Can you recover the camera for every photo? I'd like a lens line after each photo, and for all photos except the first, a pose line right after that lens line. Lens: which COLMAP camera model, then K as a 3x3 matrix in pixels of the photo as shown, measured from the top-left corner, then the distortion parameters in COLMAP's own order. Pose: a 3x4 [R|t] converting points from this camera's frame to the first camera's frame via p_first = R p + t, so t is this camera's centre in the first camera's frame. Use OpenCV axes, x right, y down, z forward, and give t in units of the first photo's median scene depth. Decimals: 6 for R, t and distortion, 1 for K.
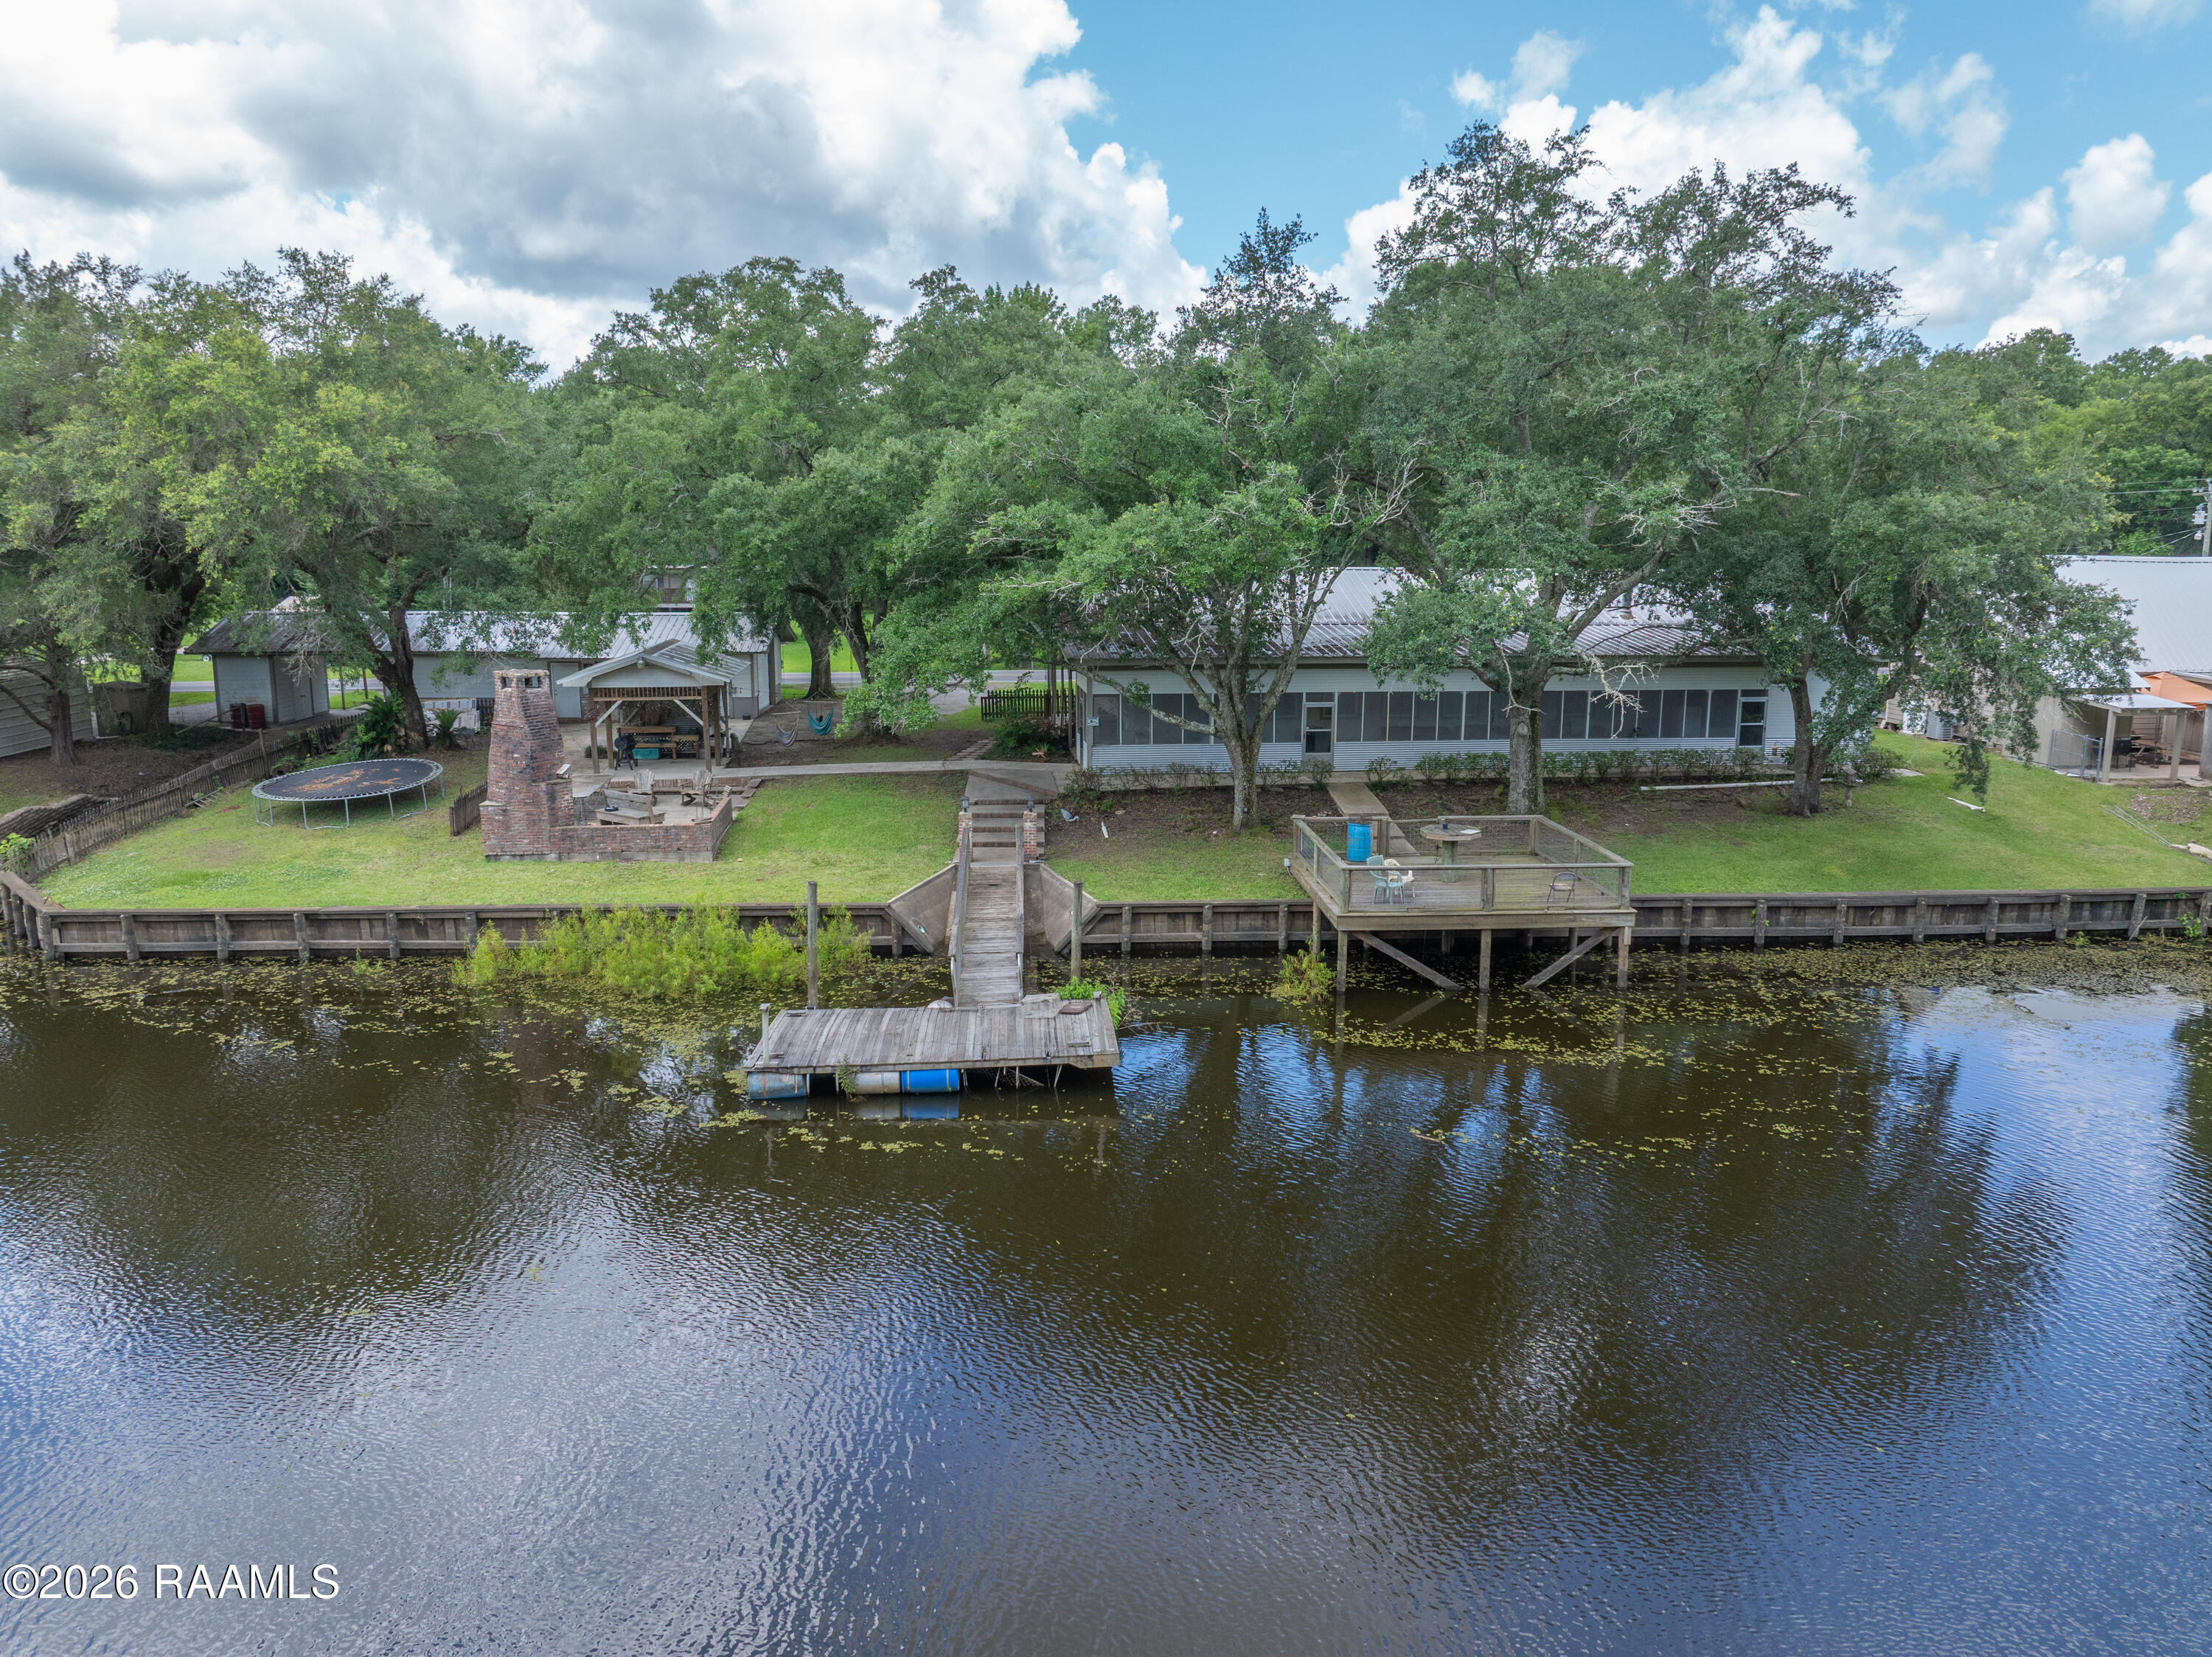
lens RADIAL K [[1570.5, 0, 1106.0], [0, 1570.5, 828.5], [0, 0, 1]] dist [-0.008633, -0.001323]
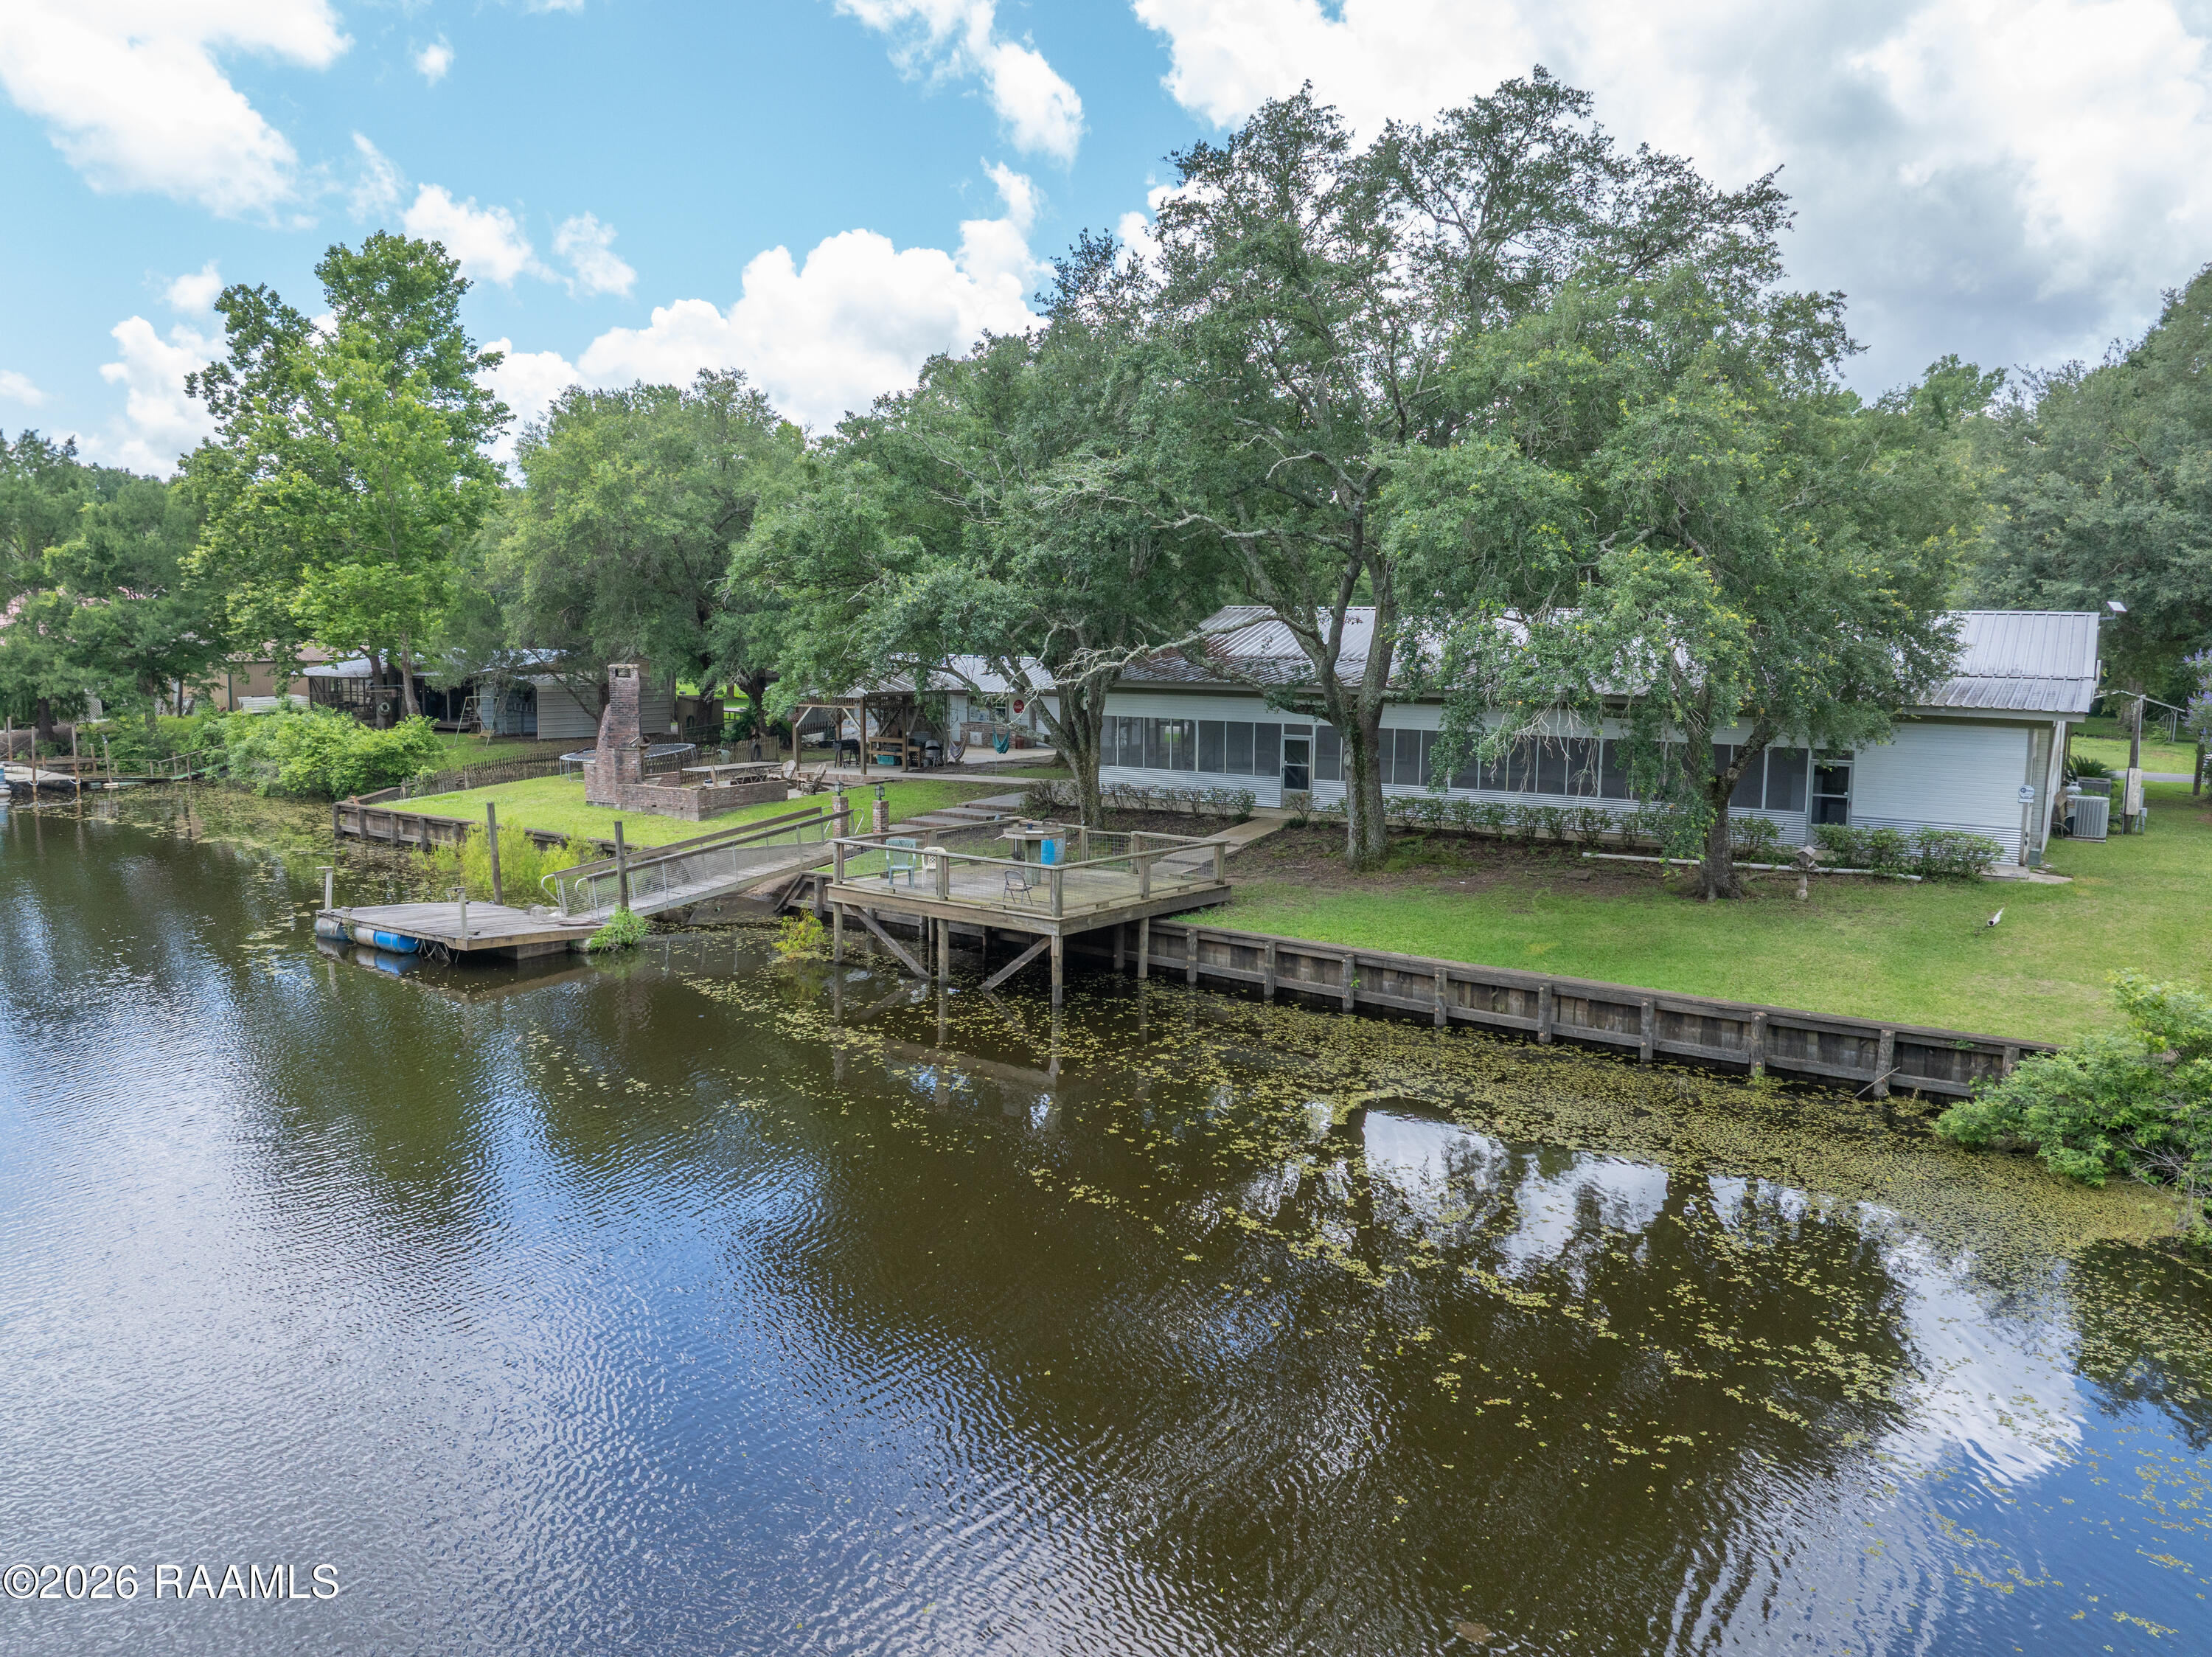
lens RADIAL K [[1524.0, 0, 1106.0], [0, 1524.0, 828.5], [0, 0, 1]] dist [0.036066, -0.001283]
pose [[0.772696, 0.086707, -0.628826, 0.803960], [-0.128642, 0.991461, -0.021364, 0.012810], [0.621604, 0.097401, 0.777252, 0.275918]]
